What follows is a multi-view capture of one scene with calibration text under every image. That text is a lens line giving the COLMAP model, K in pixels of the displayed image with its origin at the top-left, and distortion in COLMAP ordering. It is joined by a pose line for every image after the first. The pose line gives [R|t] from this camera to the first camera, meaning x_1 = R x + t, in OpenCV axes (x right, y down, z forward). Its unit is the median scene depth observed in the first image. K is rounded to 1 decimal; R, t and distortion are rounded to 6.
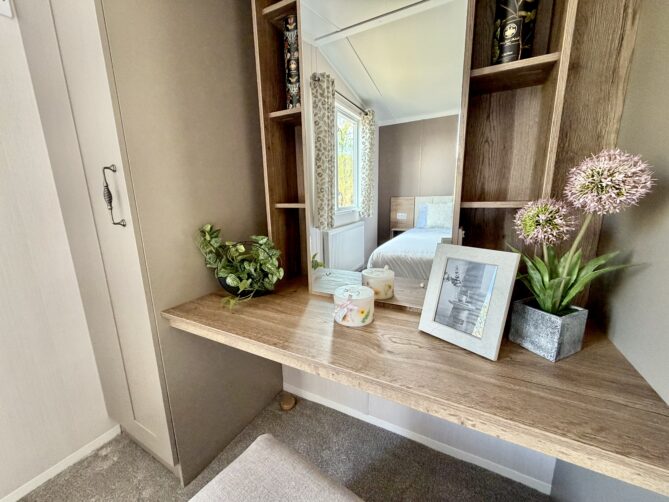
lens RADIAL K [[266.1, 0, 334.2], [0, 266.1, 251.6], [0, 0, 1]] dist [0.000931, -0.000115]
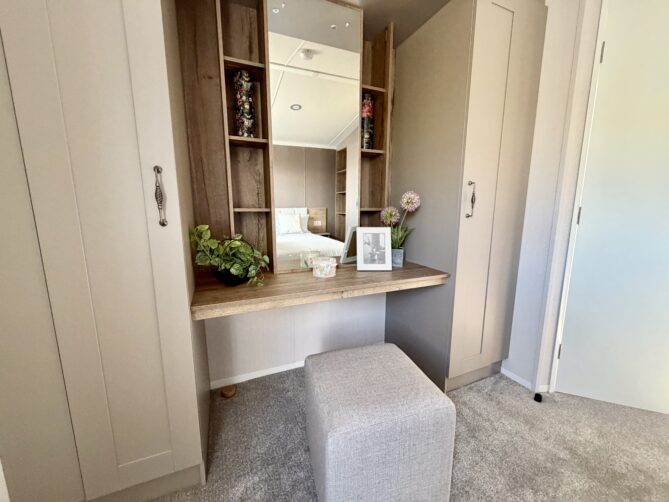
lens RADIAL K [[266.1, 0, 334.2], [0, 266.1, 251.6], [0, 0, 1]] dist [0.000931, -0.000115]
pose [[0.633957, -0.108224, 0.765758, -1.475154], [0.146850, 0.988991, 0.018199, 0.101439], [-0.759298, 0.100915, 0.642871, -0.190666]]
